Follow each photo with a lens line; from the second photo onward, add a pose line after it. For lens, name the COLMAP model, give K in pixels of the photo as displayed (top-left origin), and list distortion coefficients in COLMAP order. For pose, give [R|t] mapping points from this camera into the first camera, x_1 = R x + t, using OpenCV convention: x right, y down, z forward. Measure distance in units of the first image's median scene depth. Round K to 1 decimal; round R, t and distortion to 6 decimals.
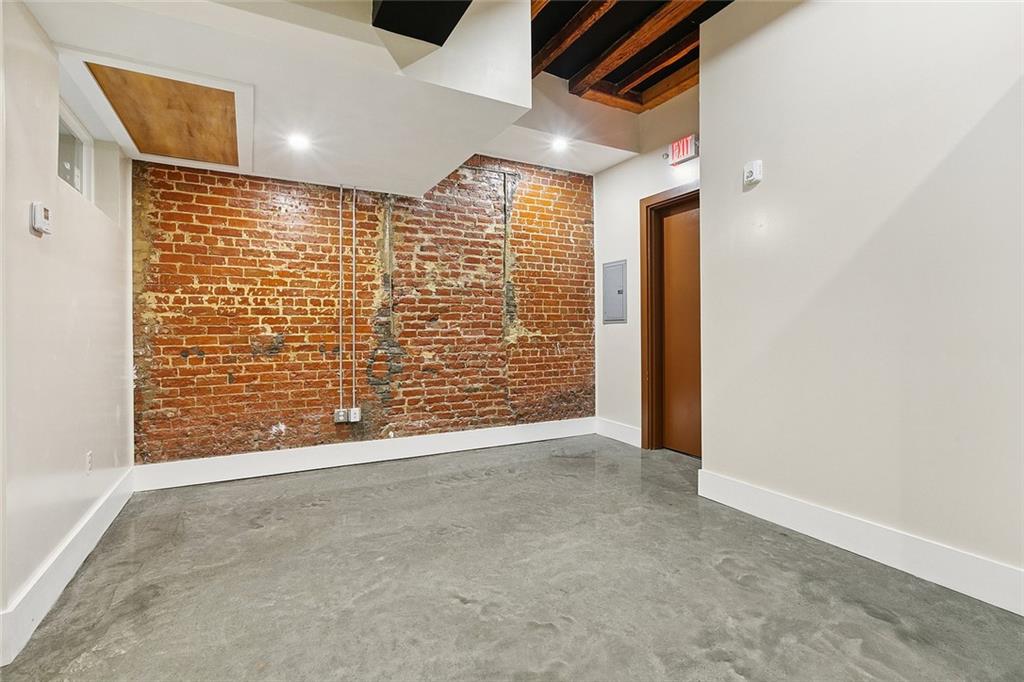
lens RADIAL K [[461.9, 0, 508.4], [0, 461.9, 328.5], [0, 0, 1]] dist [0.000709, 0.000000]
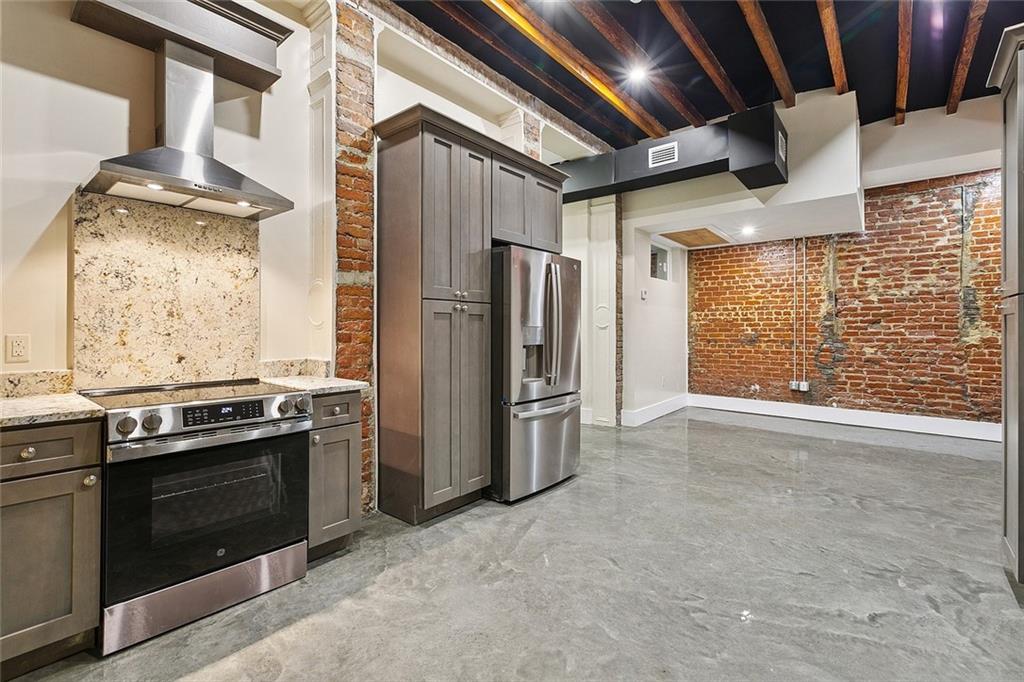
lens RADIAL K [[461.9, 0, 508.4], [0, 461.9, 328.5], [0, 0, 1]] dist [0.000709, 0.000000]
pose [[0.369054, 0.003150, -0.929403, 0.668201], [-0.000433, 0.999995, 0.003217, -0.007215], [0.929408, -0.000784, 0.369053, -0.430200]]
